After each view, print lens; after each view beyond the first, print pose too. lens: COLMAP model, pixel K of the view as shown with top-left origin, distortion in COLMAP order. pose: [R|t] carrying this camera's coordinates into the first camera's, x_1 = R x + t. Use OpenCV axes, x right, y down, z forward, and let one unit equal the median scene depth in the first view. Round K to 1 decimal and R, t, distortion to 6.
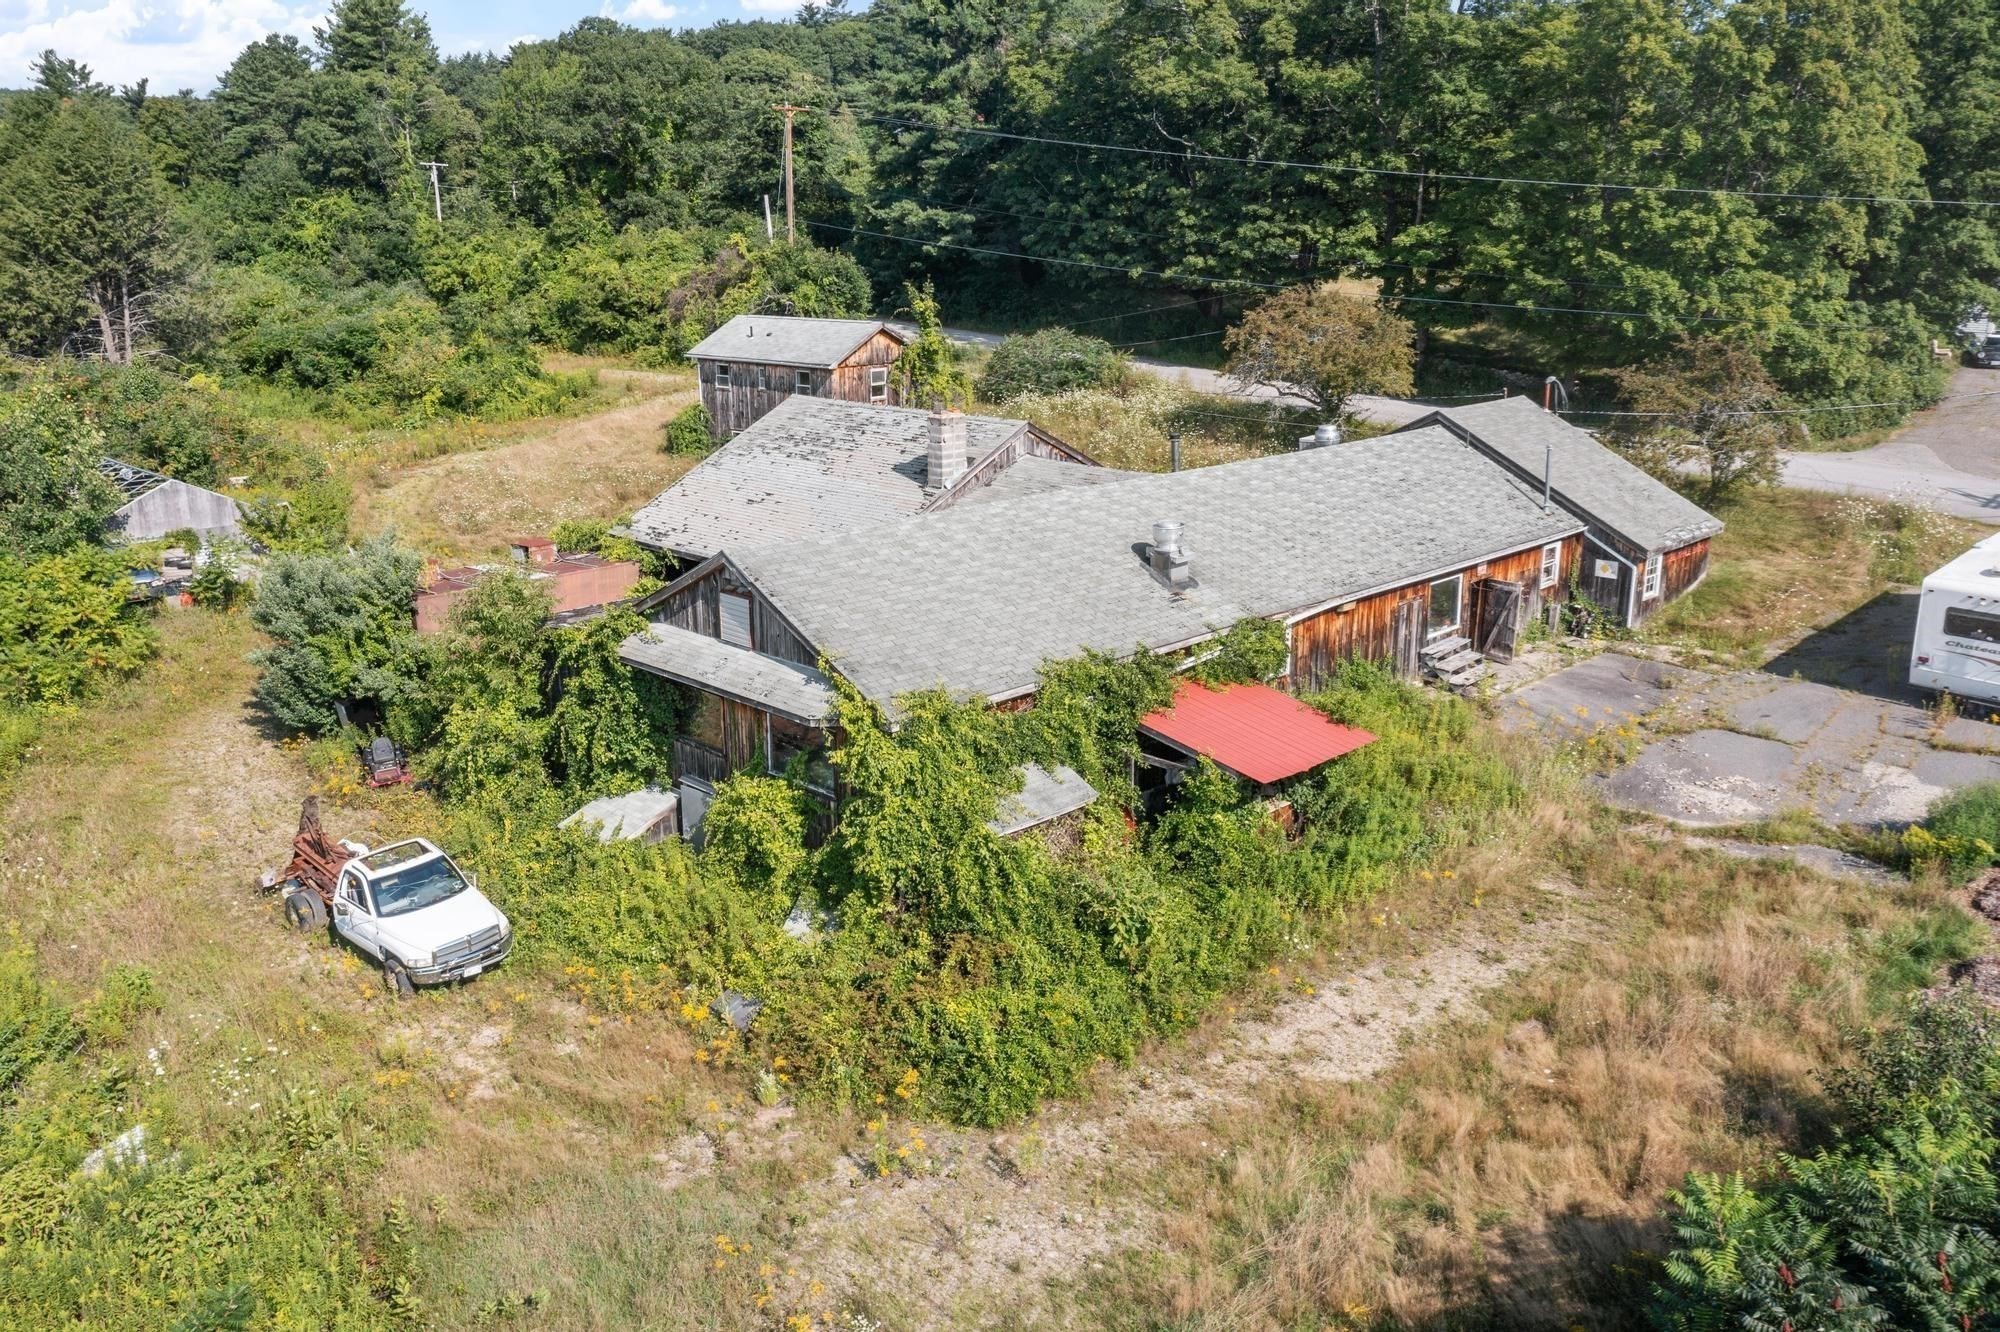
lens RADIAL K [[1580.3, 0, 998.4], [0, 1580.3, 672.5], [0, 0, 1]] dist [0.004318, -0.000574]
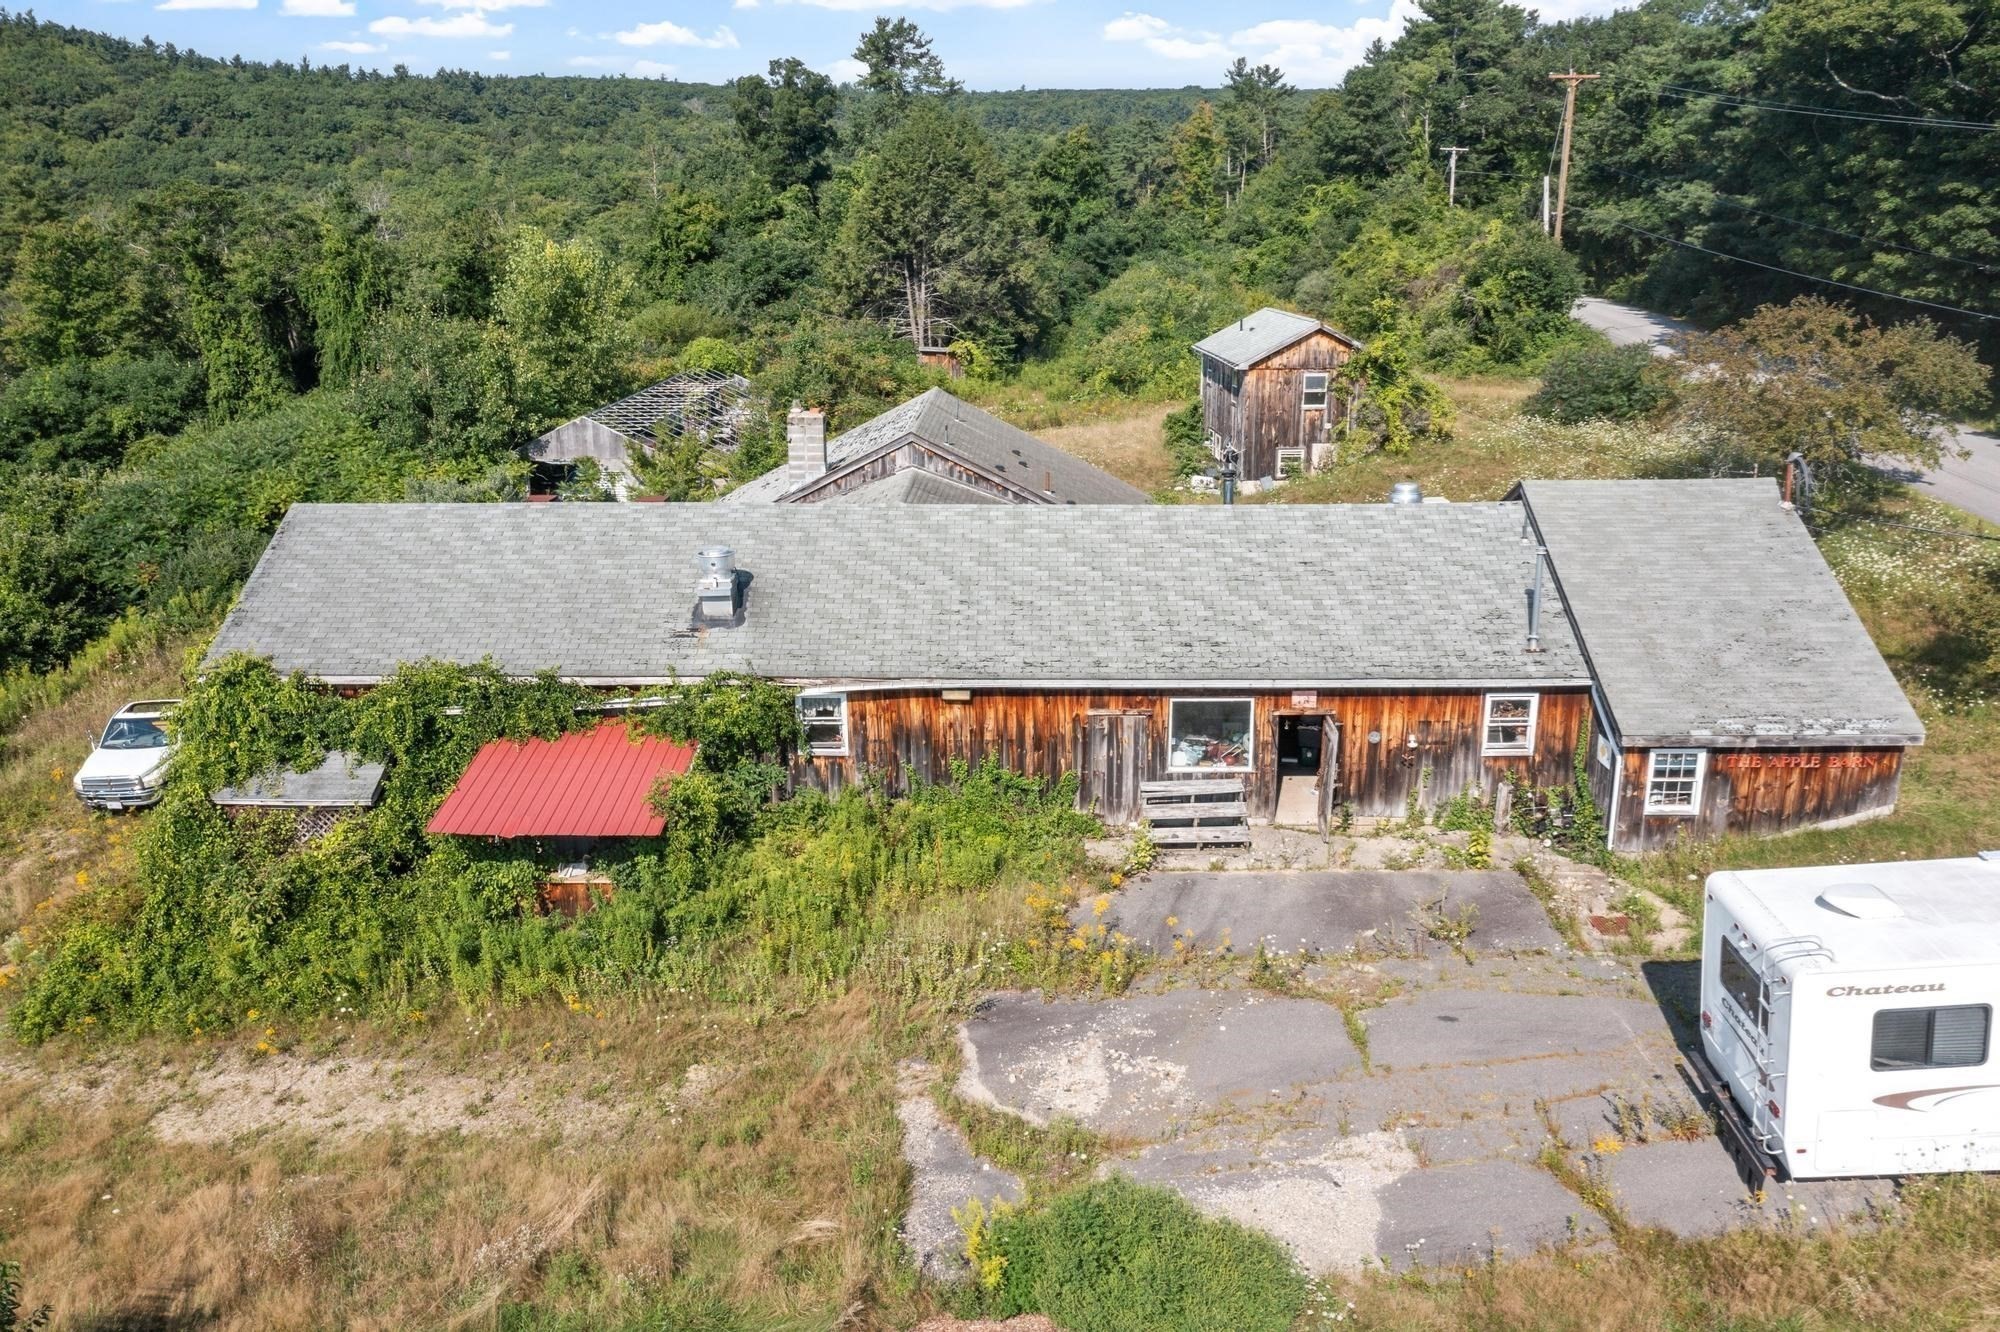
lens RADIAL K [[1580.3, 0, 997.2], [0, 1580.3, 664.8], [0, 0, 1]] dist [0.004318, -0.000574]
pose [[0.694743, 0.198232, -0.691401, 0.325110], [-0.195010, 0.977179, 0.084215, -0.052985], [0.692317, 0.076323, 0.717546, 0.184495]]
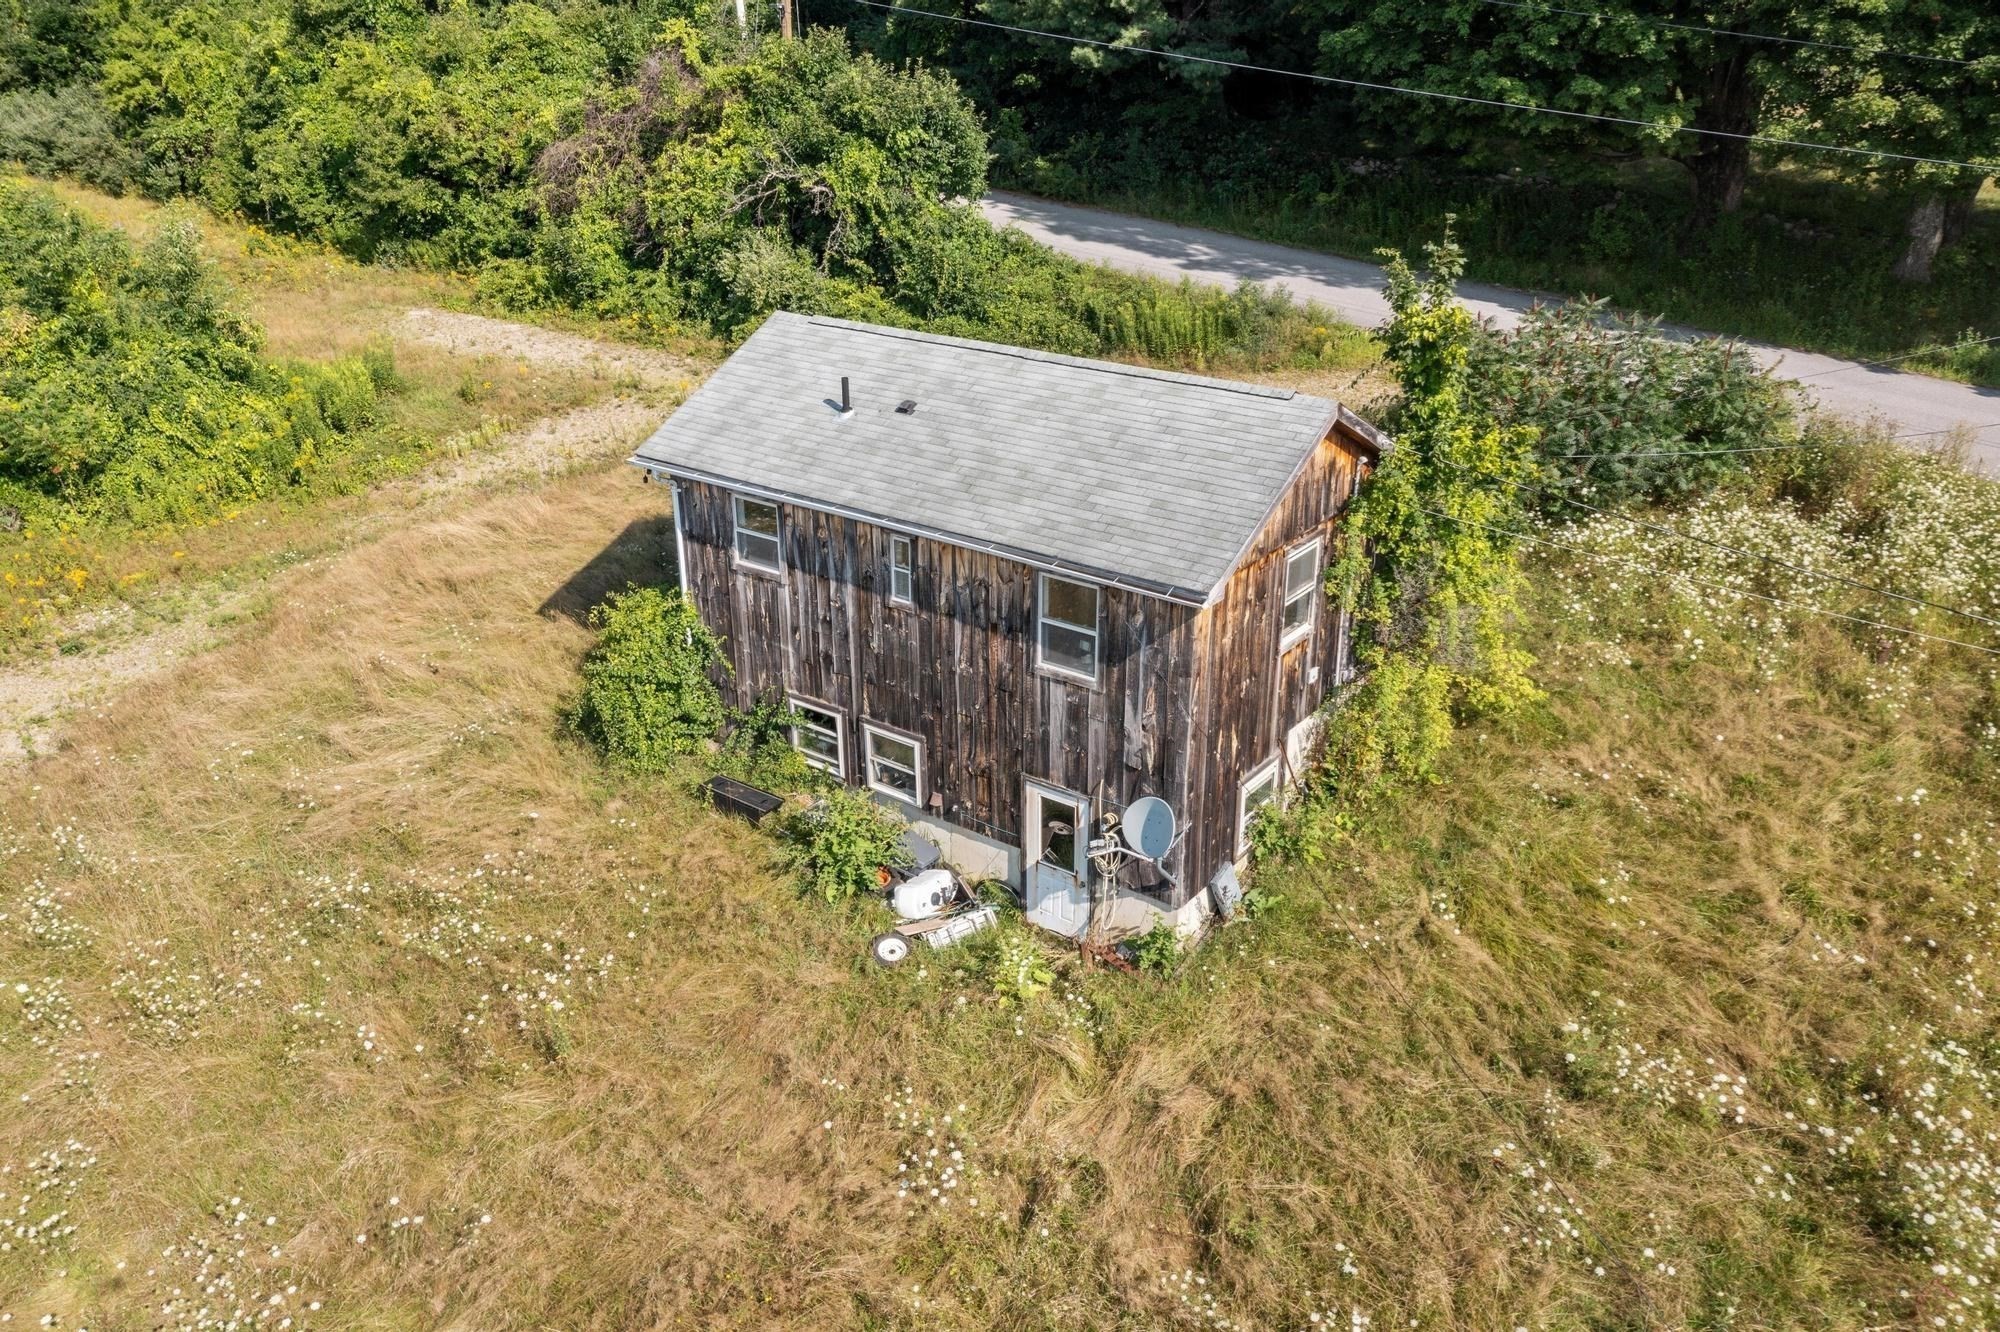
lens RADIAL K [[1580.3, 0, 1010.7], [0, 1580.3, 656.3], [0, 0, 1]] dist [0.004318, -0.000574]
pose [[0.996556, -0.032599, 0.076251, -0.112637], [0.022098, 0.990638, 0.134717, -0.155588], [-0.079929, -0.132568, 0.987946, 0.514977]]
